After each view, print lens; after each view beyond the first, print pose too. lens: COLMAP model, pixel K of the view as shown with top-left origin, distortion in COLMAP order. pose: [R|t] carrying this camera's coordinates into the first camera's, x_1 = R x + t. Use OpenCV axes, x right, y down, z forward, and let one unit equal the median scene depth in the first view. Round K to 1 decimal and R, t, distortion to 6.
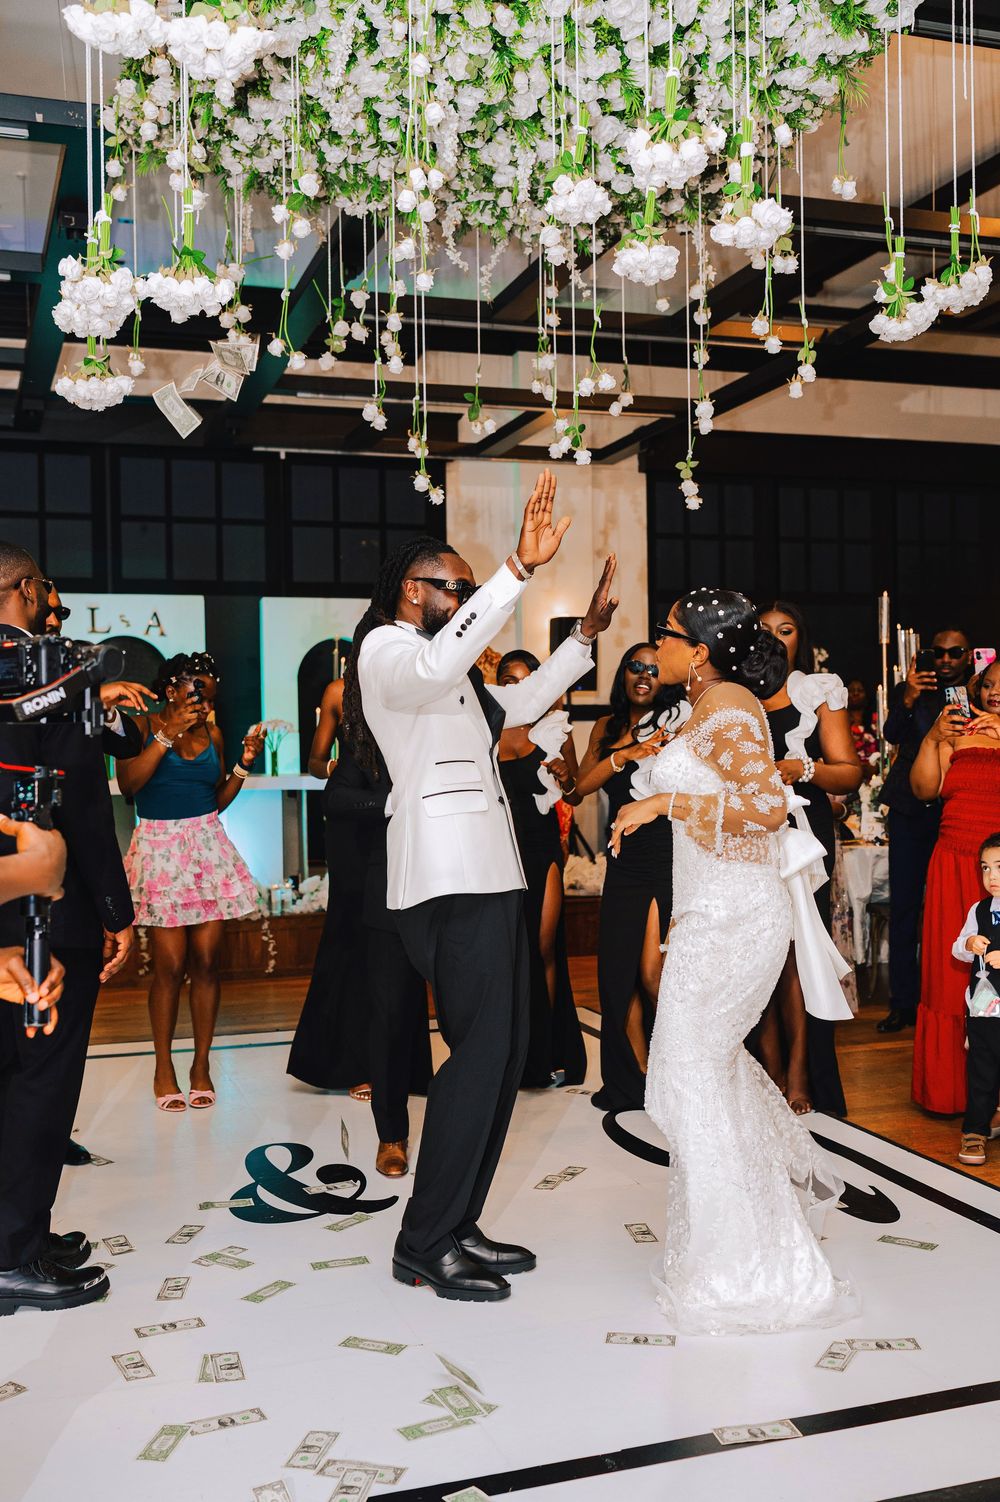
lens RADIAL K [[1510.5, 0, 503.9], [0, 1510.5, 771.6], [0, 0, 1]] dist [0.004133, -0.016156]
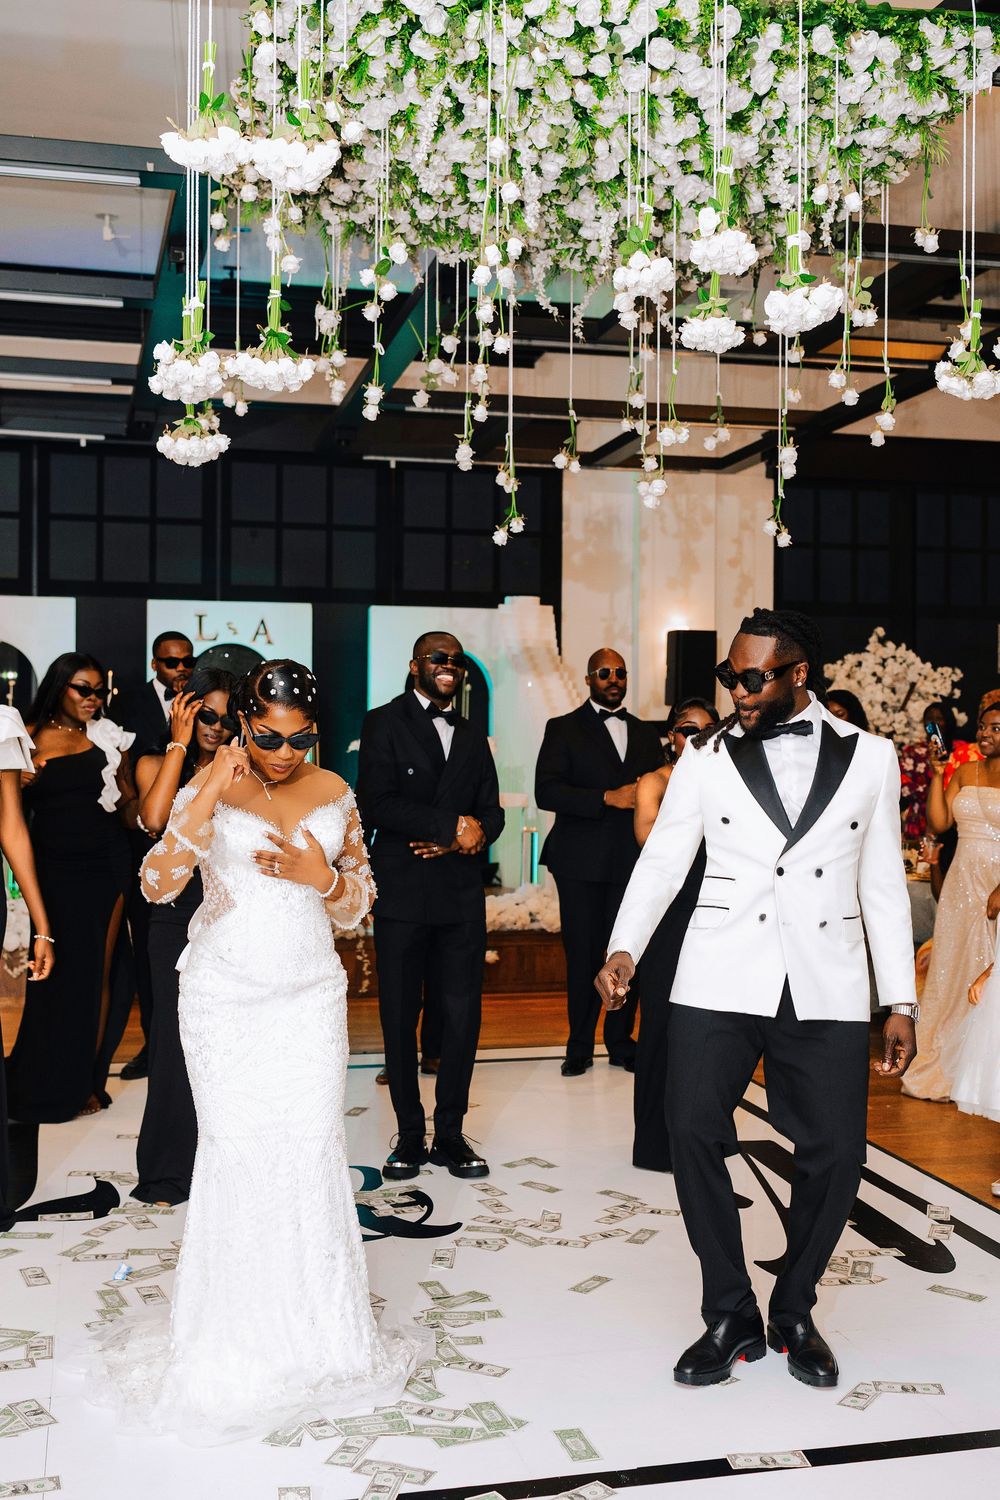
lens RADIAL K [[1649.6, 0, 500.0], [0, 1649.6, 750.0], [0, 0, 1]] dist [0.006906, -0.002560]
pose [[0.995512, 0.022435, -0.091936, 0.052744], [-0.023422, 0.999679, -0.009670, -0.030898], [0.091689, 0.011780, 0.995718, -0.121838]]
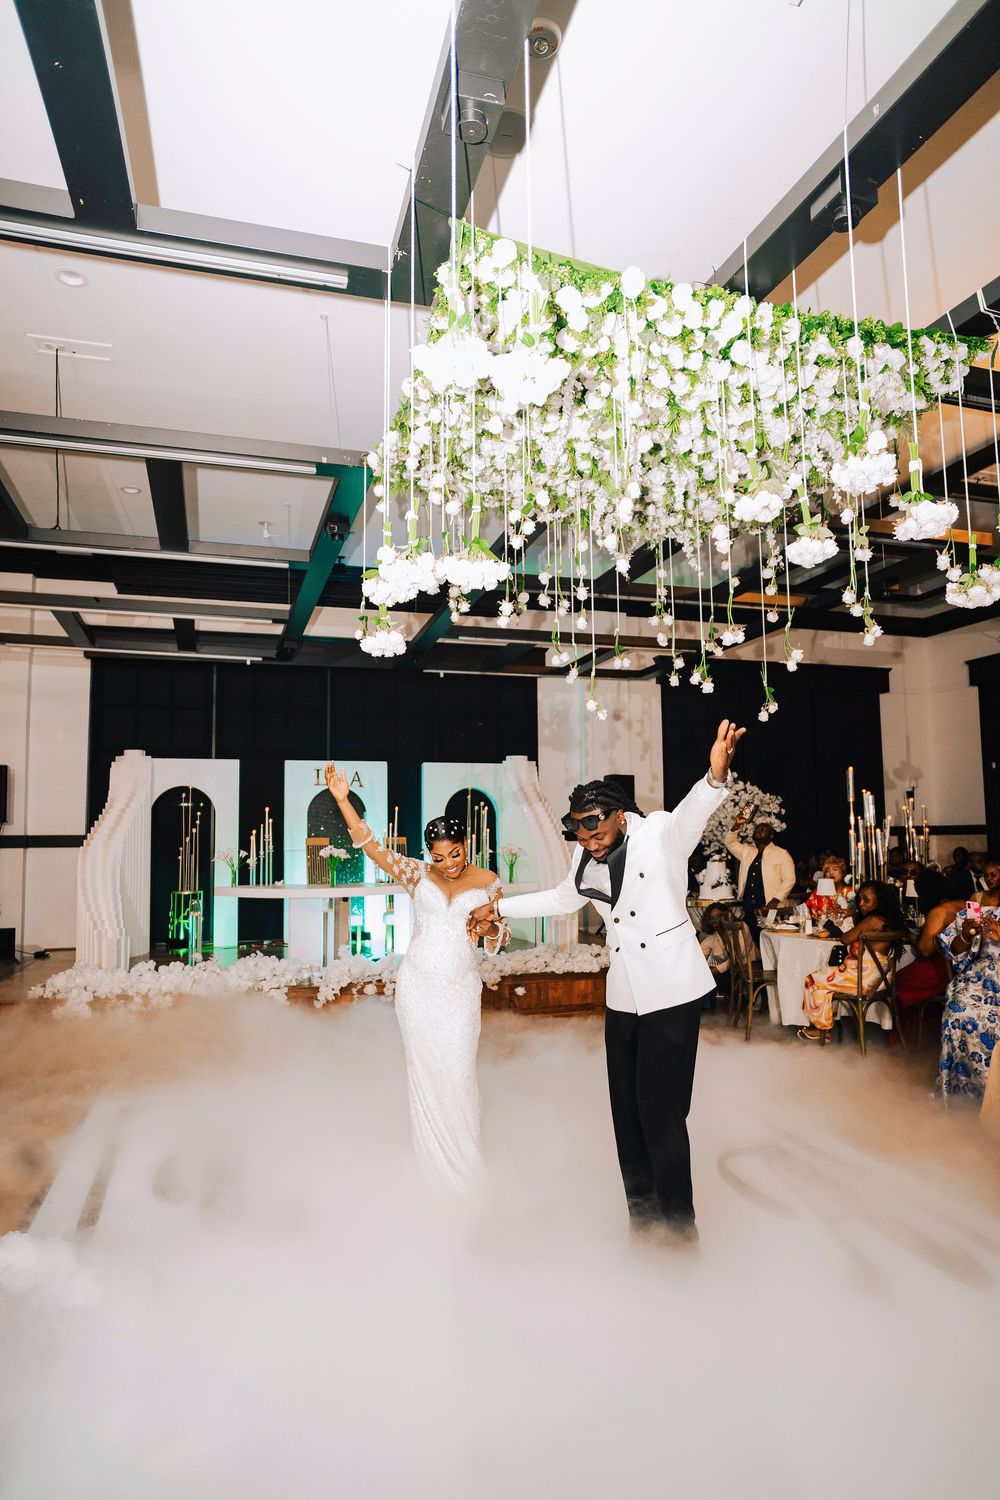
lens RADIAL K [[866.7, 0, 500.0], [0, 866.7, 750.0], [0, 0, 1]] dist [-0.035976, 0.000176]
pose [[0.999740, 0.002505, -0.022670, -0.134729], [-0.004956, 0.994058, -0.108736, -0.068454], [0.022263, 0.108820, 0.993812, 0.225985]]
